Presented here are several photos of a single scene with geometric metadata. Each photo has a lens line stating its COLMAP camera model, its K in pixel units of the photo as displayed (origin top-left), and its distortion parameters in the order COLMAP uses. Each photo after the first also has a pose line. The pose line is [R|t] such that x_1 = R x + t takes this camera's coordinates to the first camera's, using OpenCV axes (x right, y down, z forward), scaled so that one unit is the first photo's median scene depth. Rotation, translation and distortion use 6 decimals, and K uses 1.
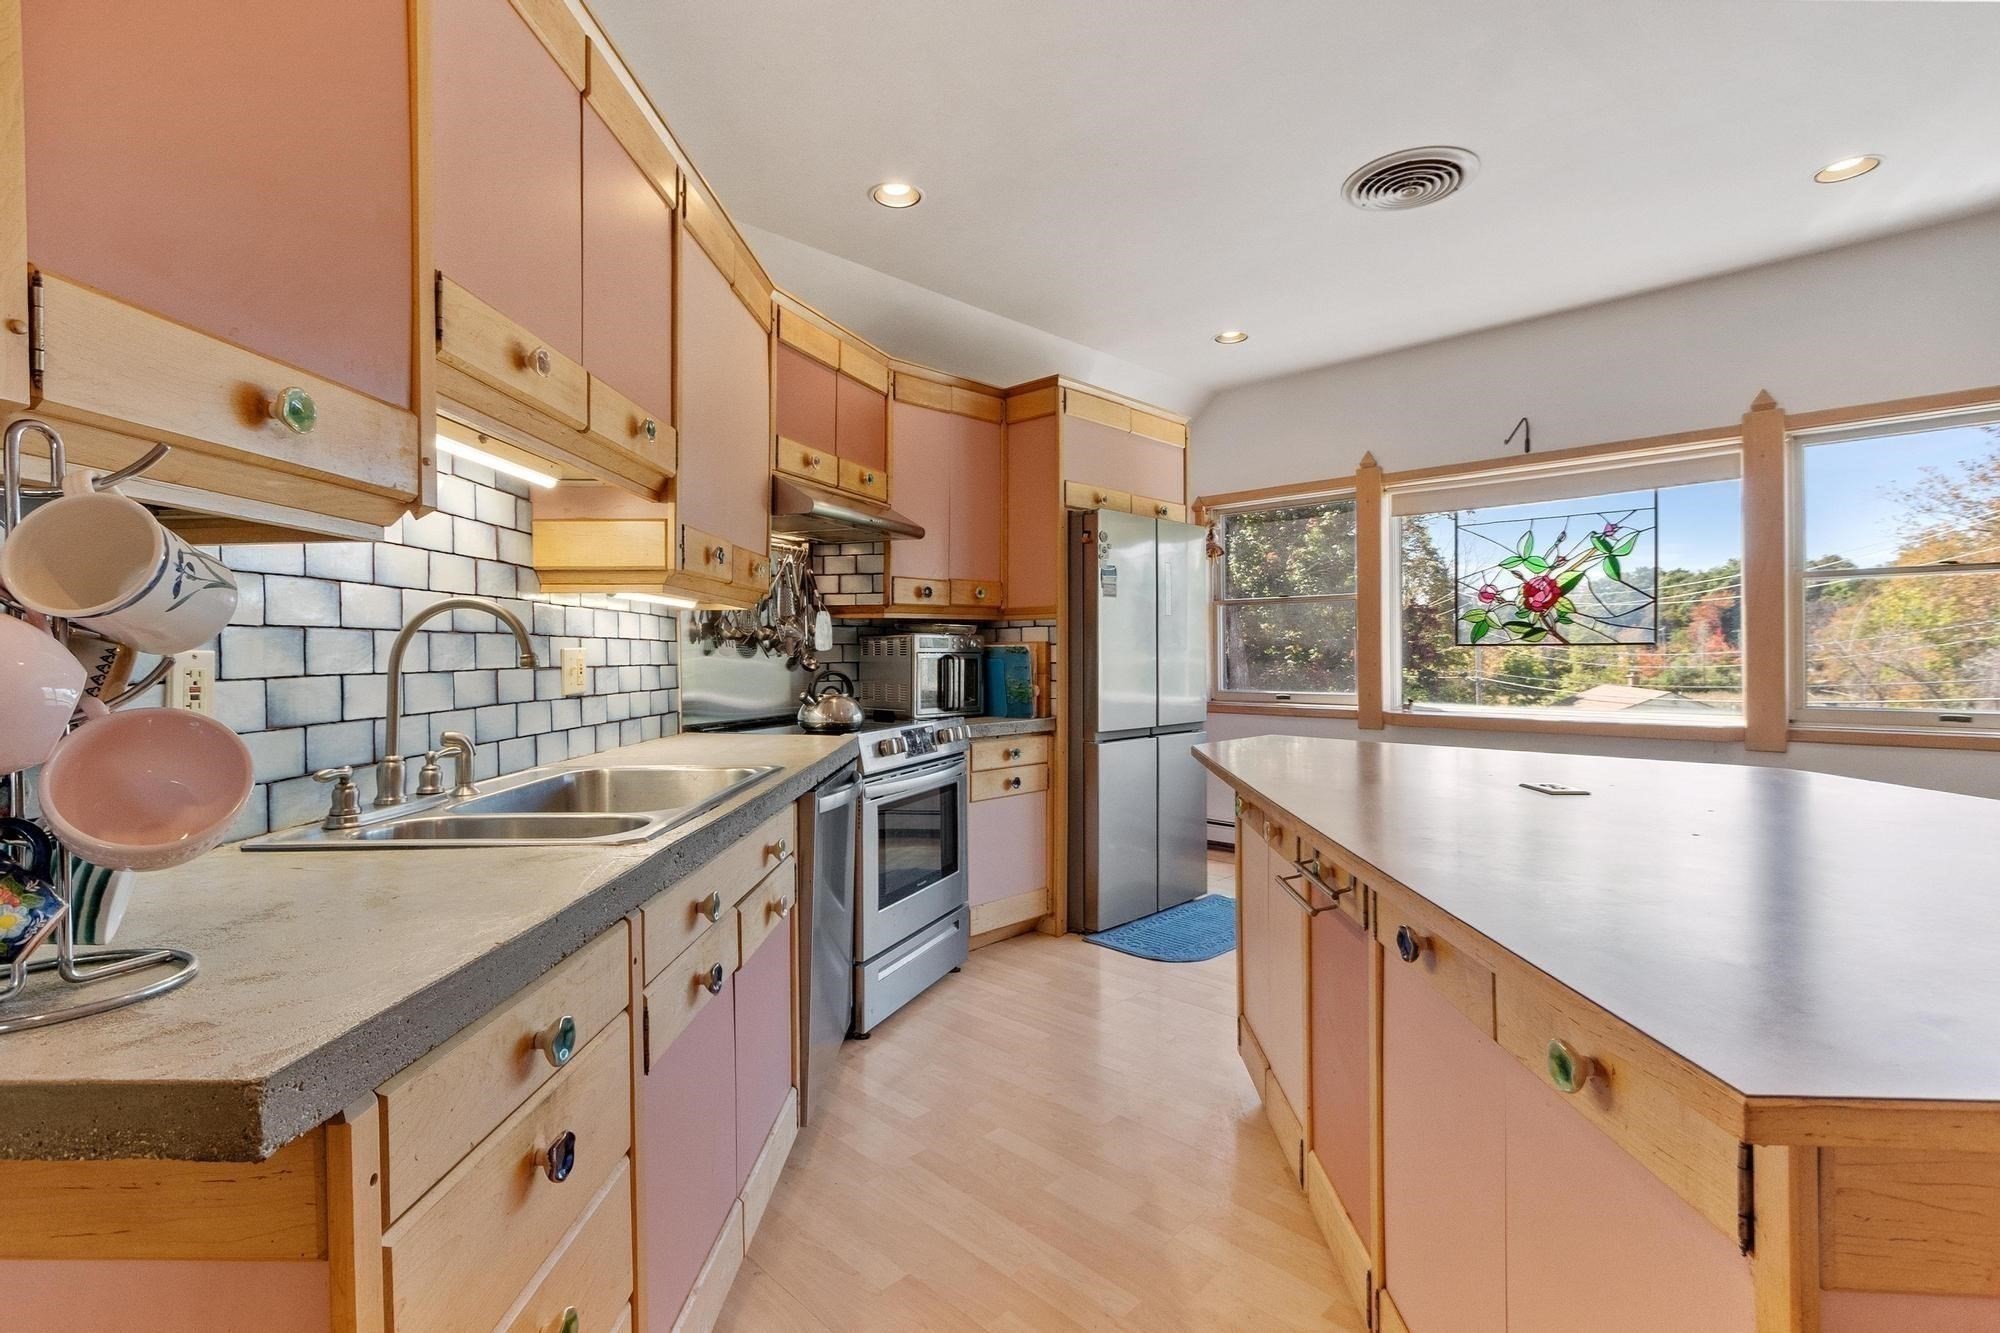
lens RADIAL K [[925.7, 0, 1000.2], [0, 925.7, 656.6], [0, 0, 1]] dist [0.002495, 0.001800]
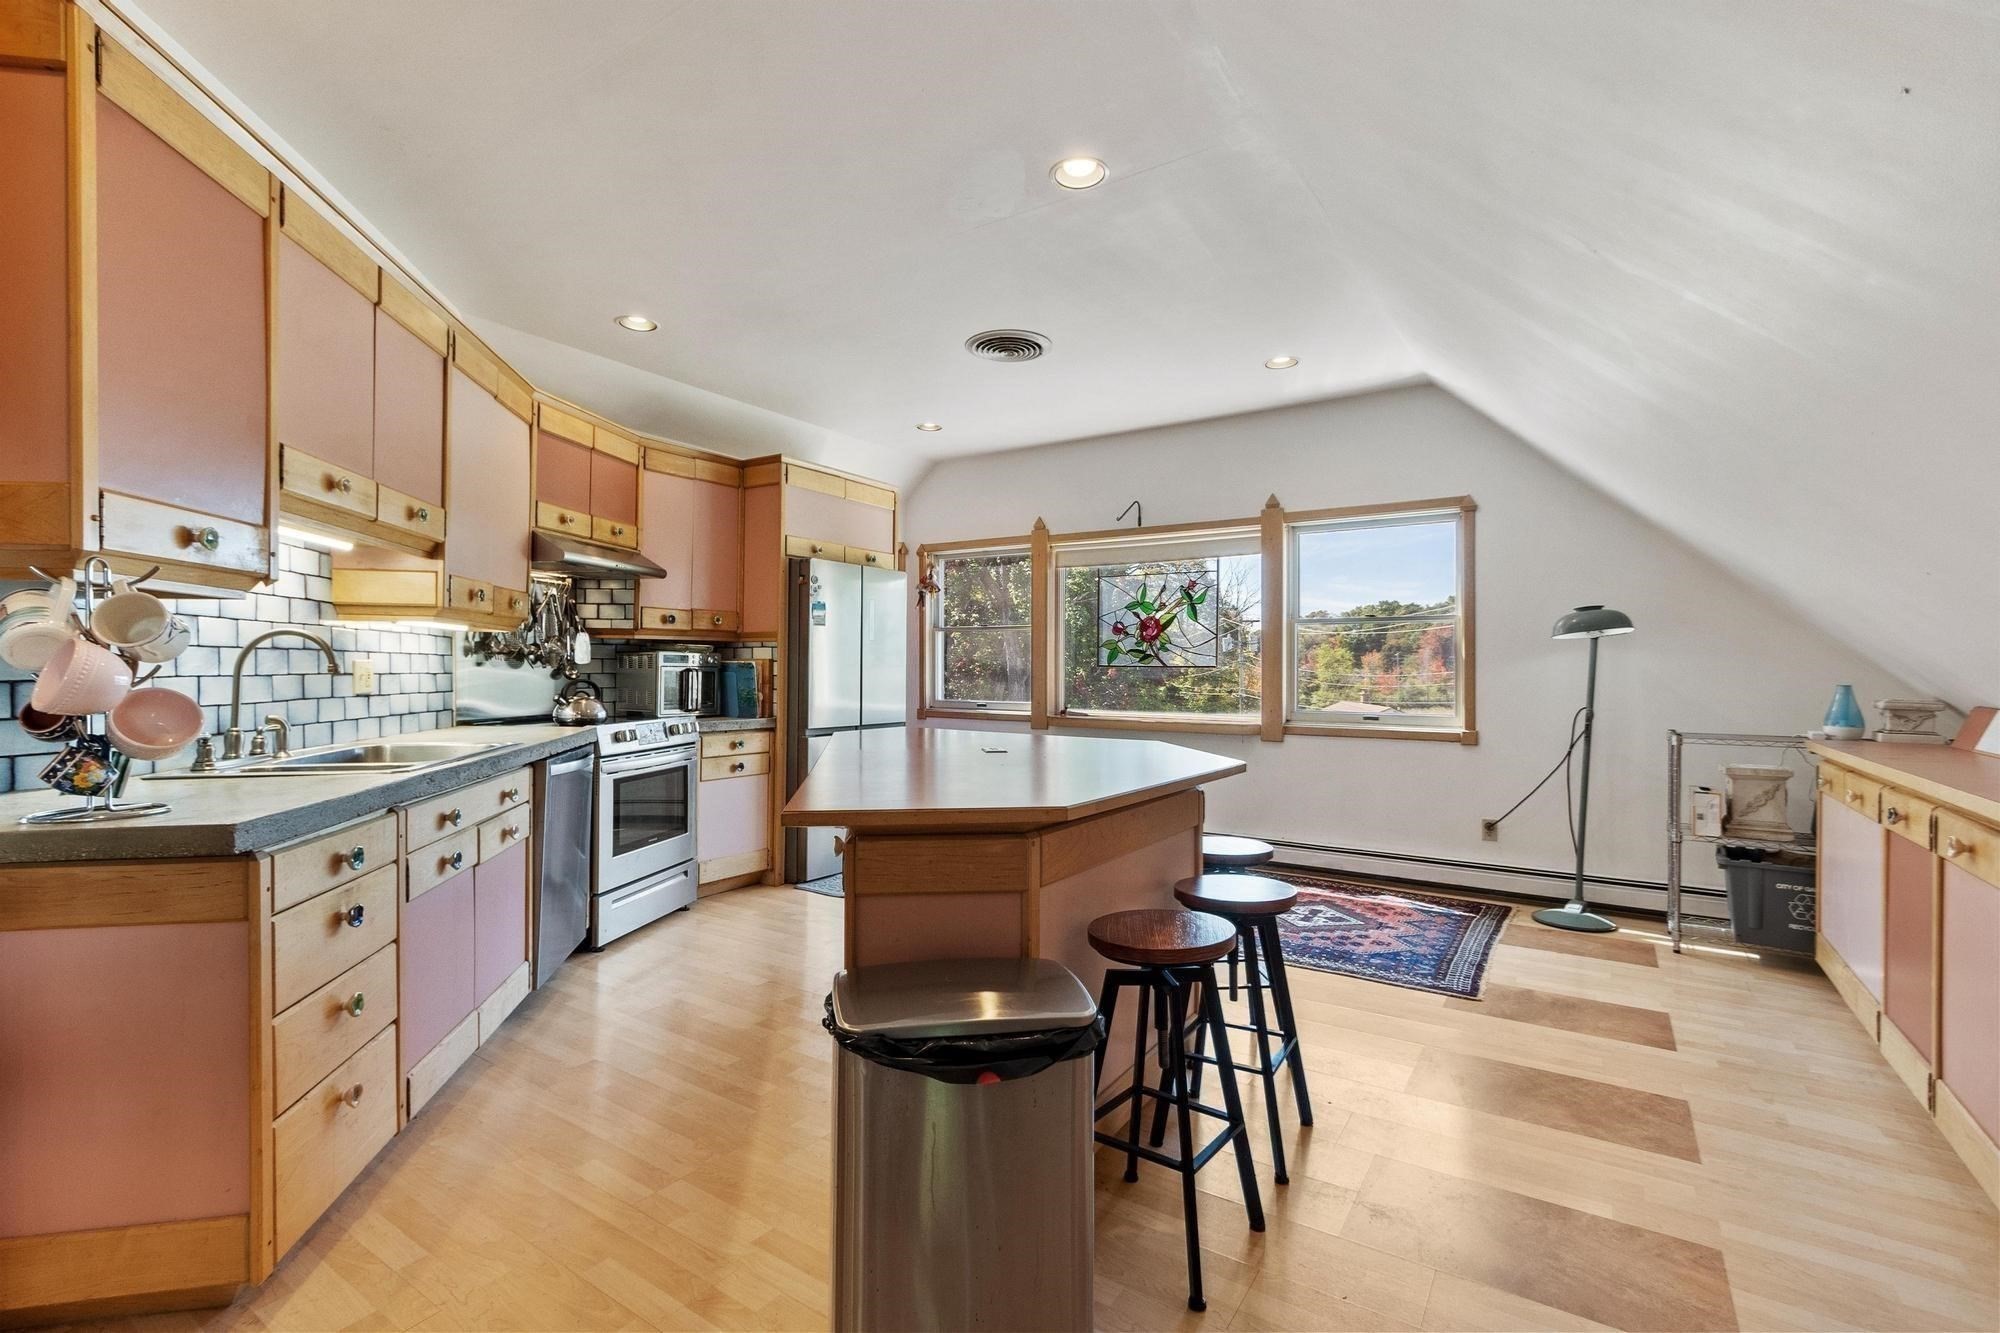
lens RADIAL K [[882.5, 0, 990.6], [0, 882.5, 669.8], [0, 0, 1]] dist [0.002249, 0.000204]
pose [[0.982173, 0.011972, 0.187599, 0.158442], [-0.011521, 0.999928, -0.003496, -0.000530], [-0.187627, 0.001272, 0.982240, -0.352327]]
